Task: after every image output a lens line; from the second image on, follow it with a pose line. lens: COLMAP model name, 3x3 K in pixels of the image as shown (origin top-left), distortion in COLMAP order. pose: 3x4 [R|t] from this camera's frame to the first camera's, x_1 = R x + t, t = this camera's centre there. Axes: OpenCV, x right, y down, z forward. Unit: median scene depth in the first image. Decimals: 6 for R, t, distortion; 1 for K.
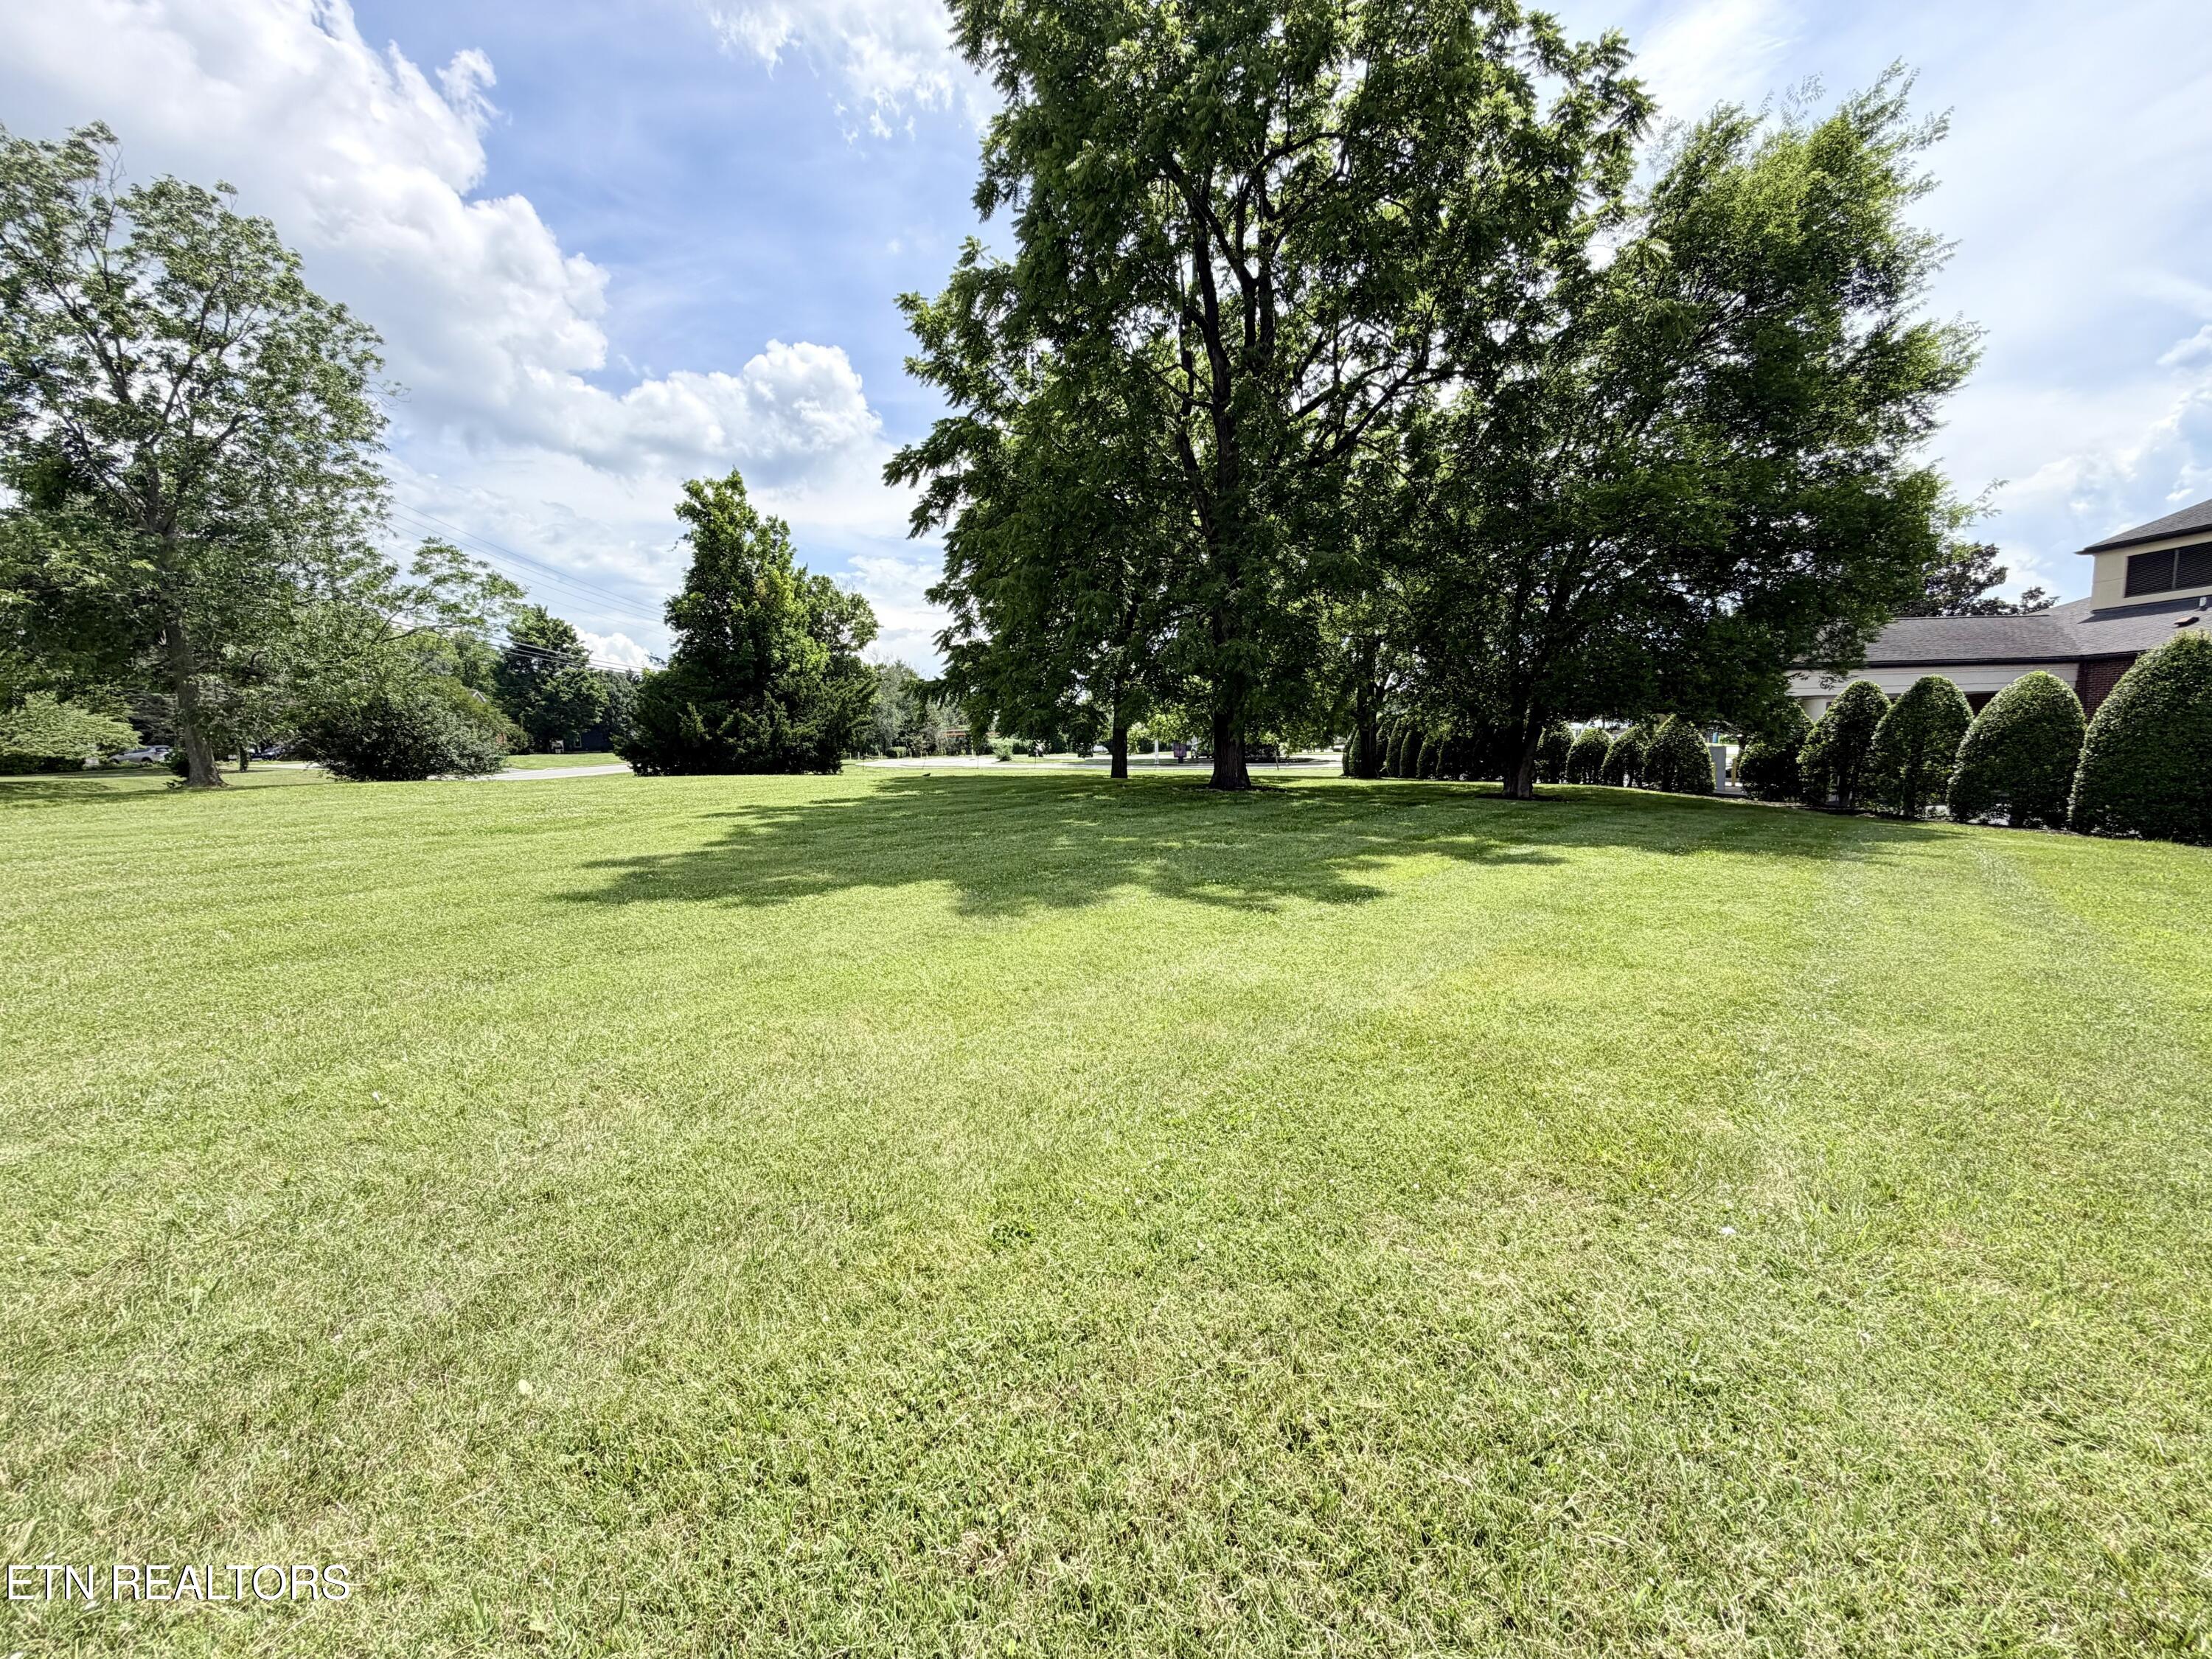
lens RADIAL K [[883.0, 0, 1106.0], [0, 883.0, 829.5], [0, 0, 1]] dist [-0.001258, 0.000113]
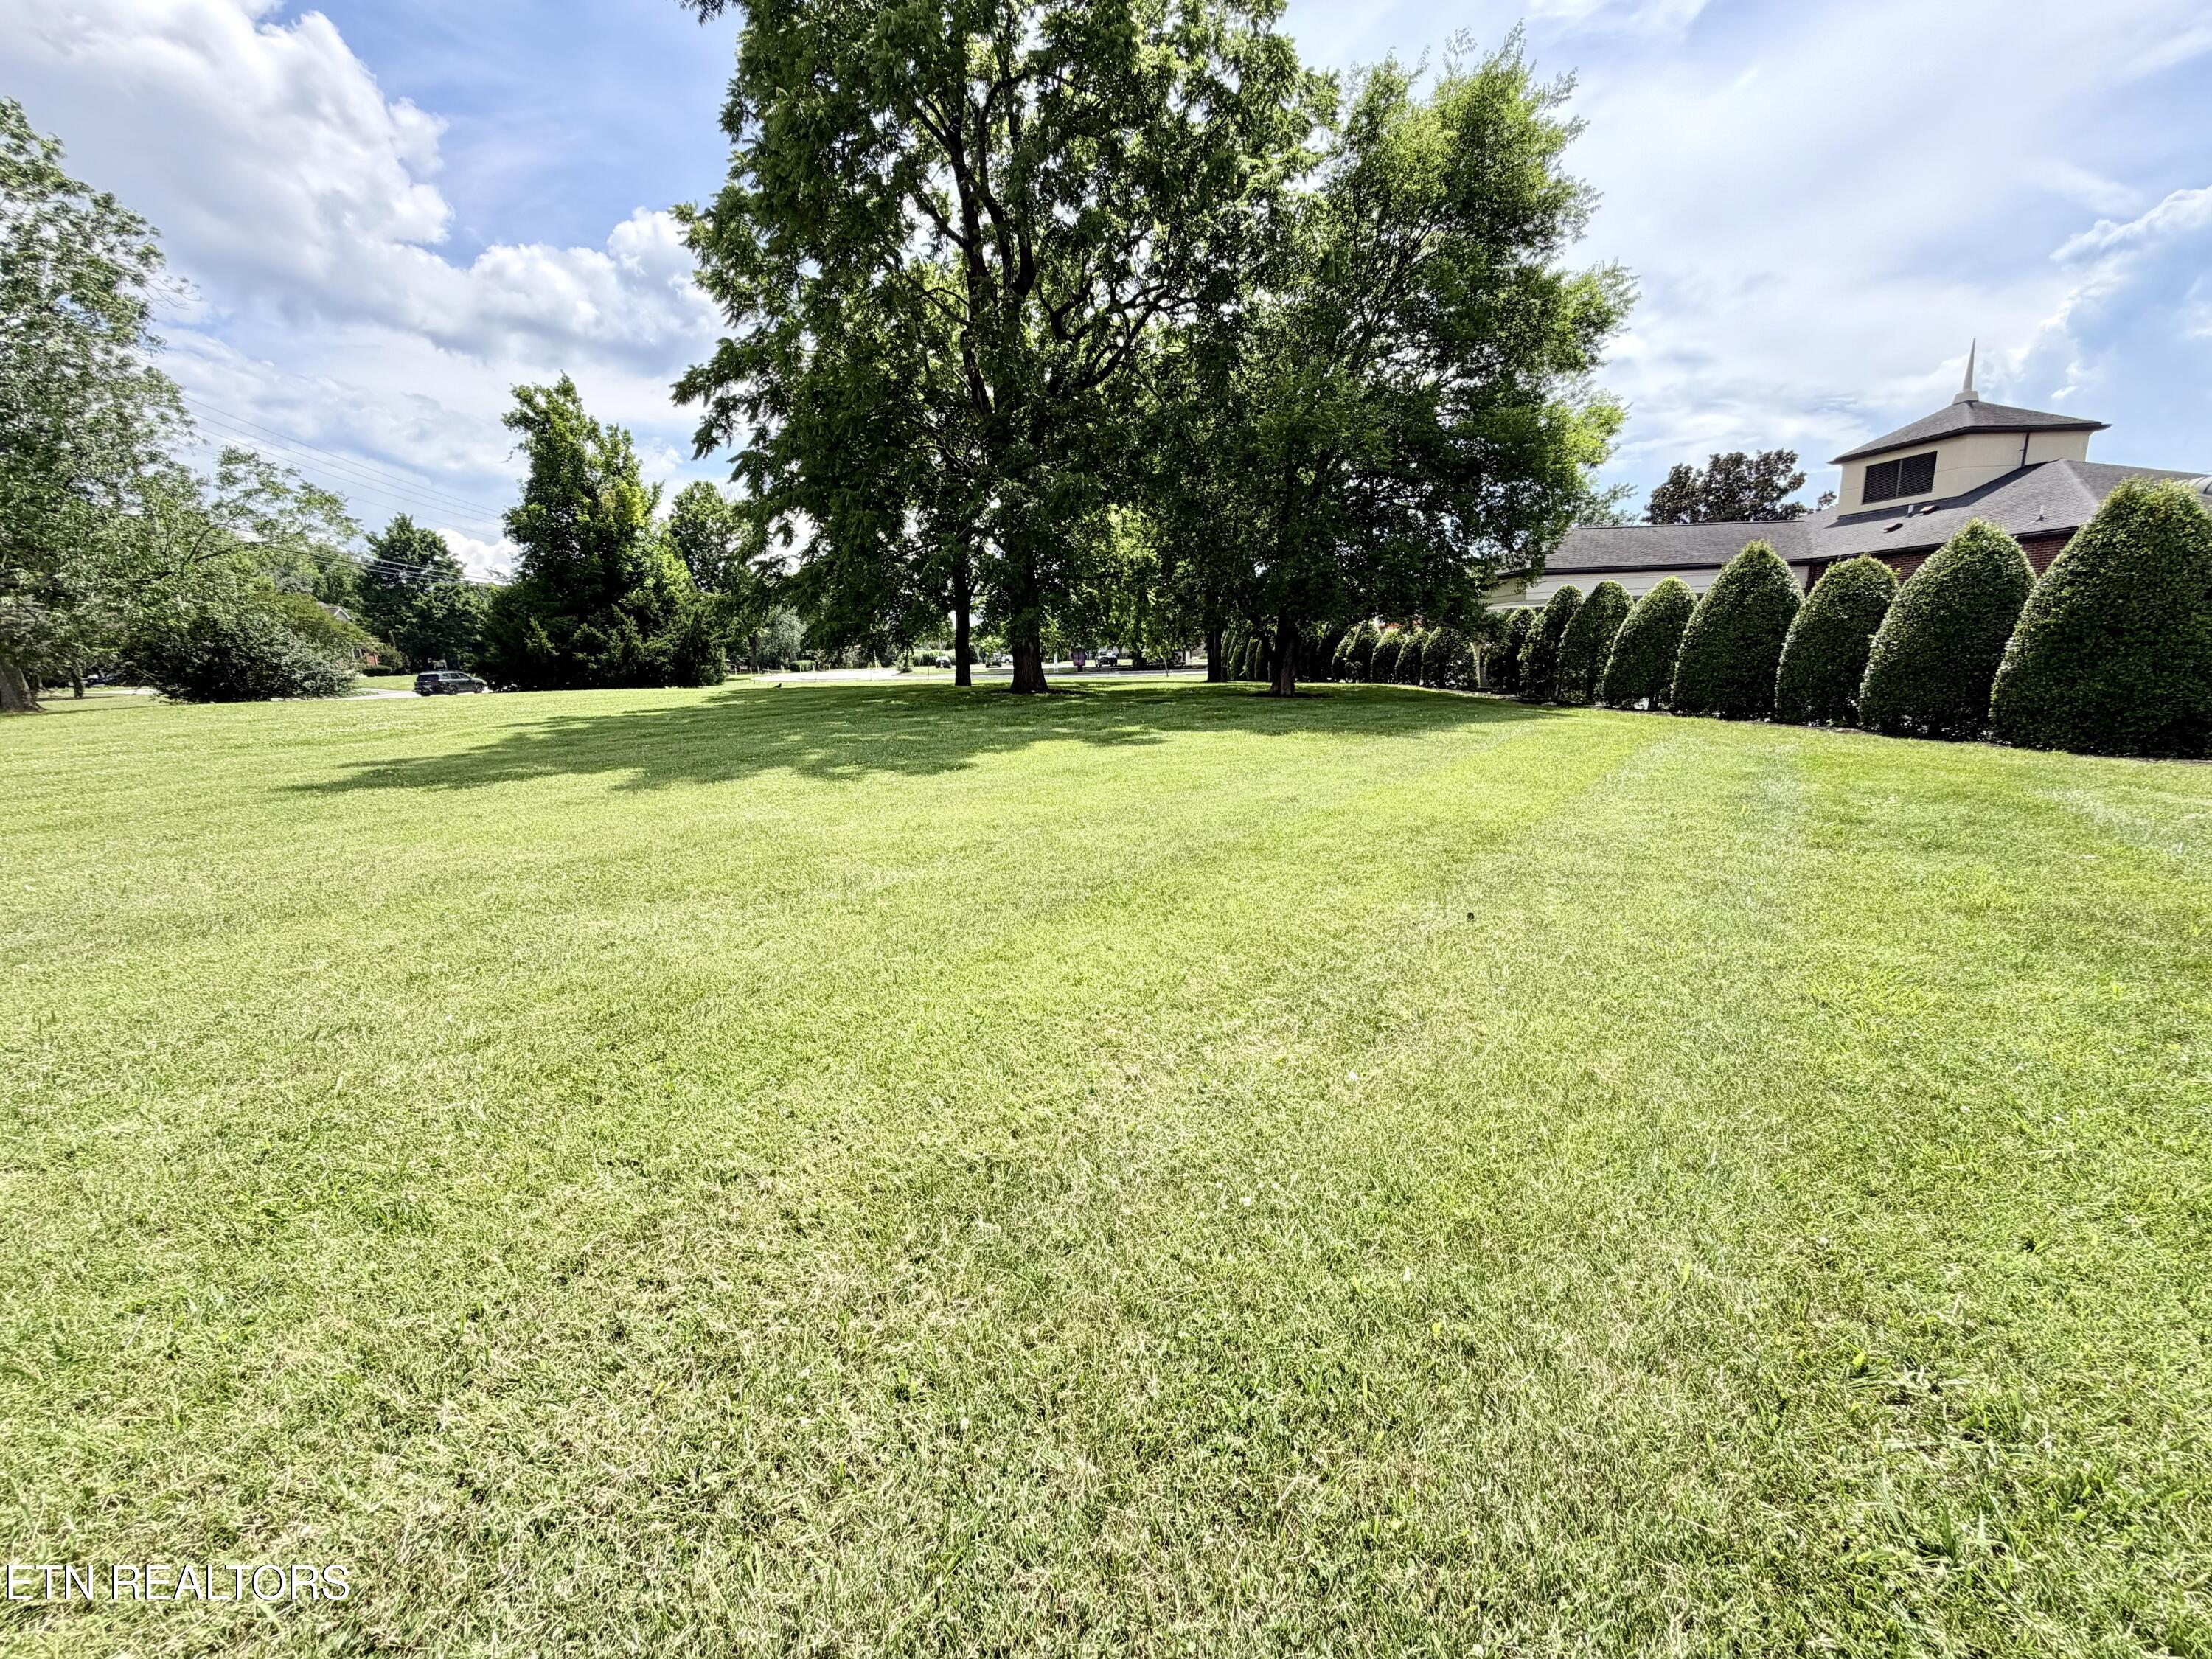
lens RADIAL K [[881.2, 0, 1106.0], [0, 881.2, 829.5], [0, 0, 1]] dist [-0.000285, 0.001222]
pose [[0.996947, -0.031409, 0.071486, 0.155174], [0.024054, 0.994543, 0.101517, 0.014302], [-0.074285, -0.099487, 0.992262, -0.110985]]
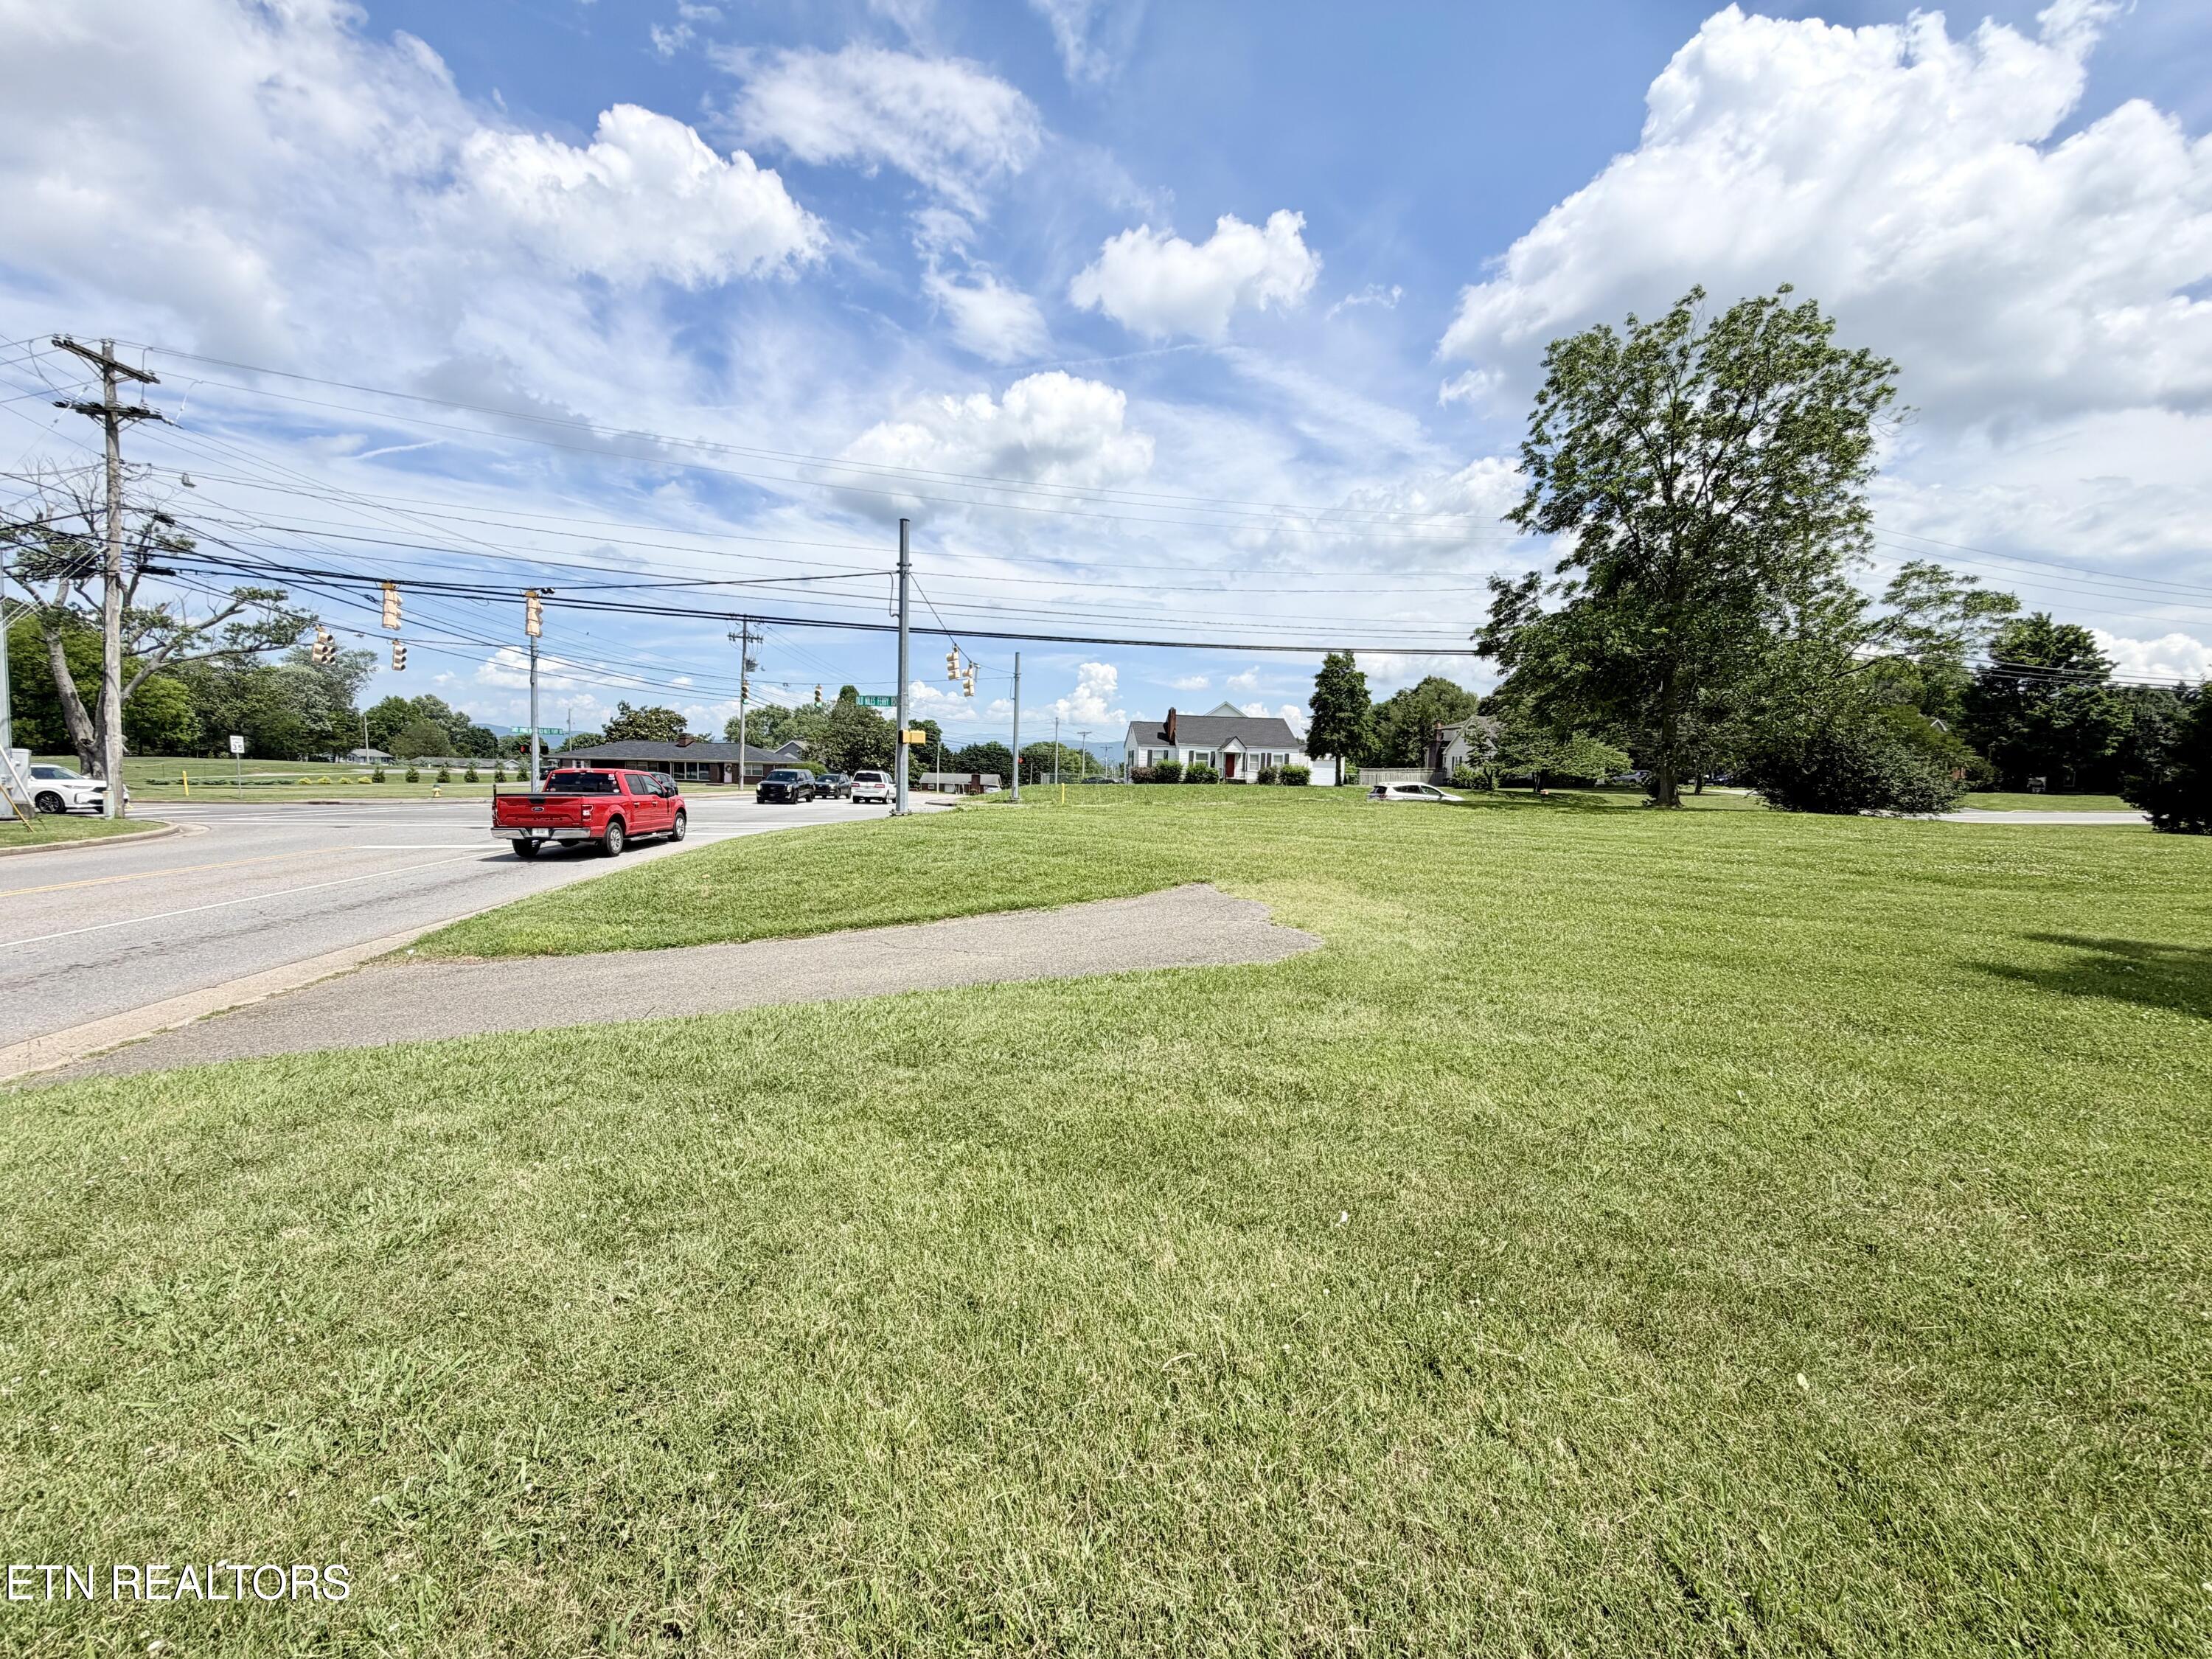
lens RADIAL K [[888.6, 0, 1103.8], [0, 888.6, 840.3], [0, 0, 1]] dist [0.001530, 0.000287]
pose [[0.206495, 0.106440, -0.972641, 0.015420], [-0.128012, 0.988460, 0.080994, -0.002311], [0.970038, 0.107785, 0.217737, -0.015330]]
